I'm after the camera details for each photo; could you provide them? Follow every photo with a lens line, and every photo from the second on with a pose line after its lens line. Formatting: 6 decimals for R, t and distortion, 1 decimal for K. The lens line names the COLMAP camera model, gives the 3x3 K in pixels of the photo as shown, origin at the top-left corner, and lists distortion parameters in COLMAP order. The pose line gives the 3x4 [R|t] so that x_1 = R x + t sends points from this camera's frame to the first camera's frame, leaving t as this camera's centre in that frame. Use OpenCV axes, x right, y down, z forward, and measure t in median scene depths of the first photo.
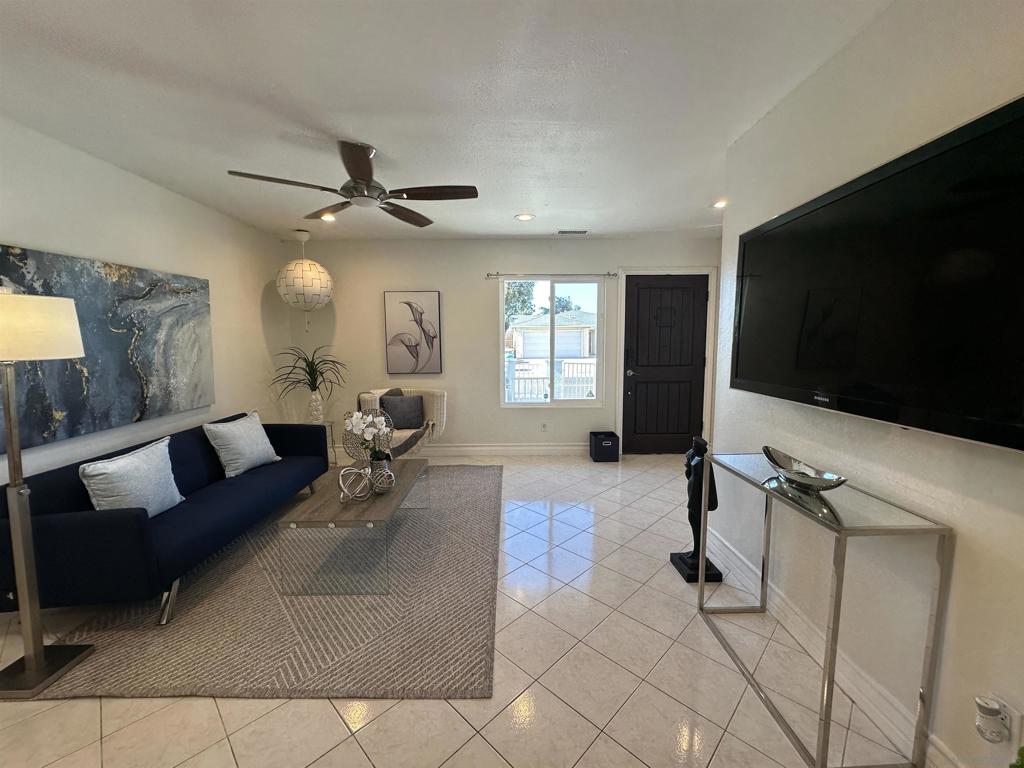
lens RADIAL K [[407.5, 0, 506.2], [0, 407.5, 388.5], [0, 0, 1]] dist [-0.008826, 0.001189]
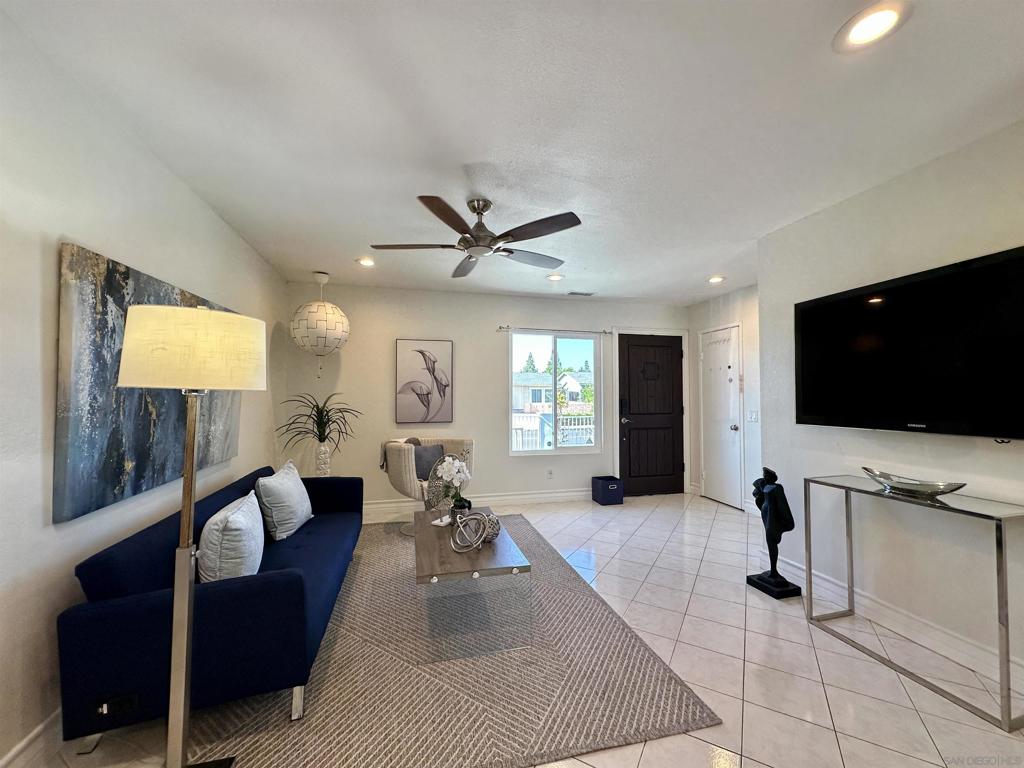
lens RADIAL K [[407.5, 0, 508.0], [0, 407.5, 385.4], [0, 0, 1]] dist [-0.008826, 0.001189]
pose [[0.970521, 0.014151, 0.240602, -0.292461], [0.020741, 0.989668, -0.141870, 0.018891], [-0.240124, 0.142678, 0.960200, 0.009634]]
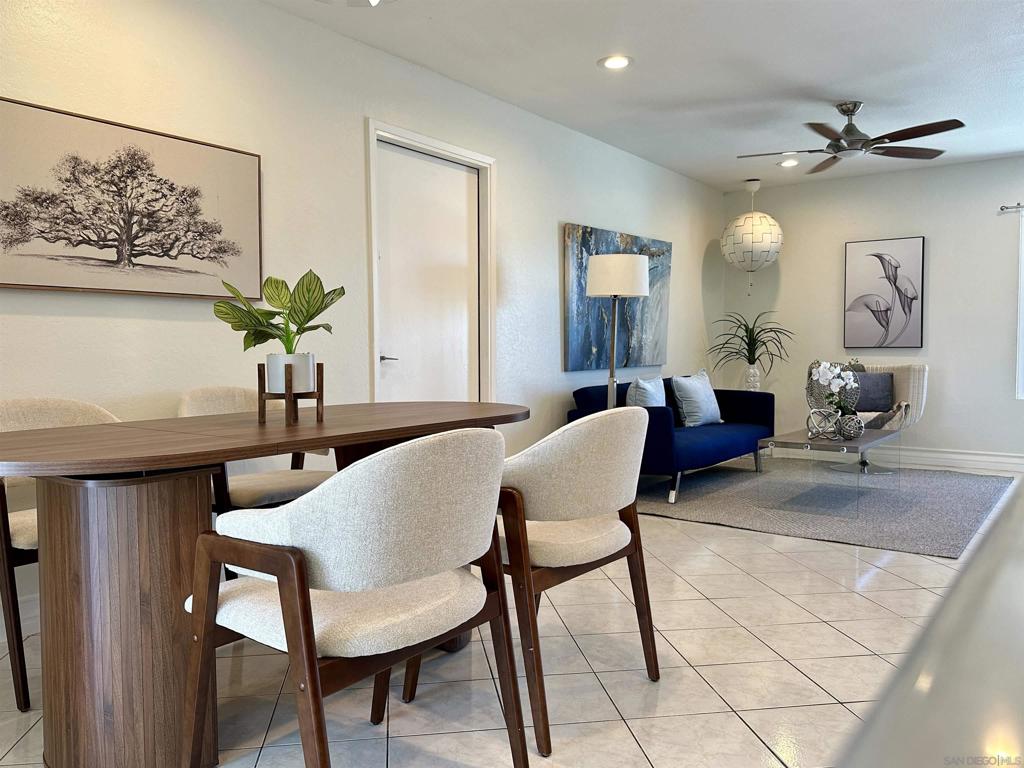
lens RADIAL K [[784.2, 0, 515.6], [0, 784.2, 384.3], [0, 0, 1]] dist [0.071895, -0.092106]
pose [[0.807668, 0.032359, -0.588749, 0.100514], [-0.073454, 0.996237, -0.046010, 0.160743], [0.585044, 0.080407, 0.807006, -0.619497]]
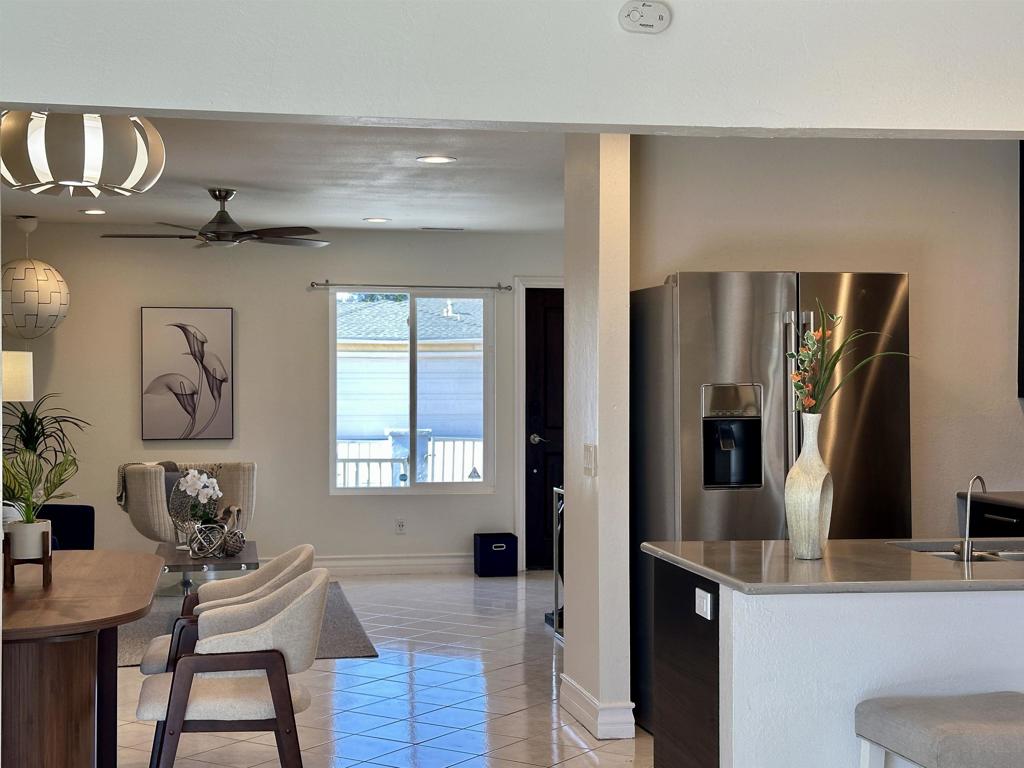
lens RADIAL K [[1523.2, 0, 514.1], [0, 1523.2, 389.3], [0, 0, 1]] dist [0.117213, 0.000000]
pose [[0.981823, 0.006400, 0.189692, -0.198507], [0.014655, 0.993891, -0.109385, 0.159915], [-0.189233, 0.110177, 0.975731, -1.460044]]
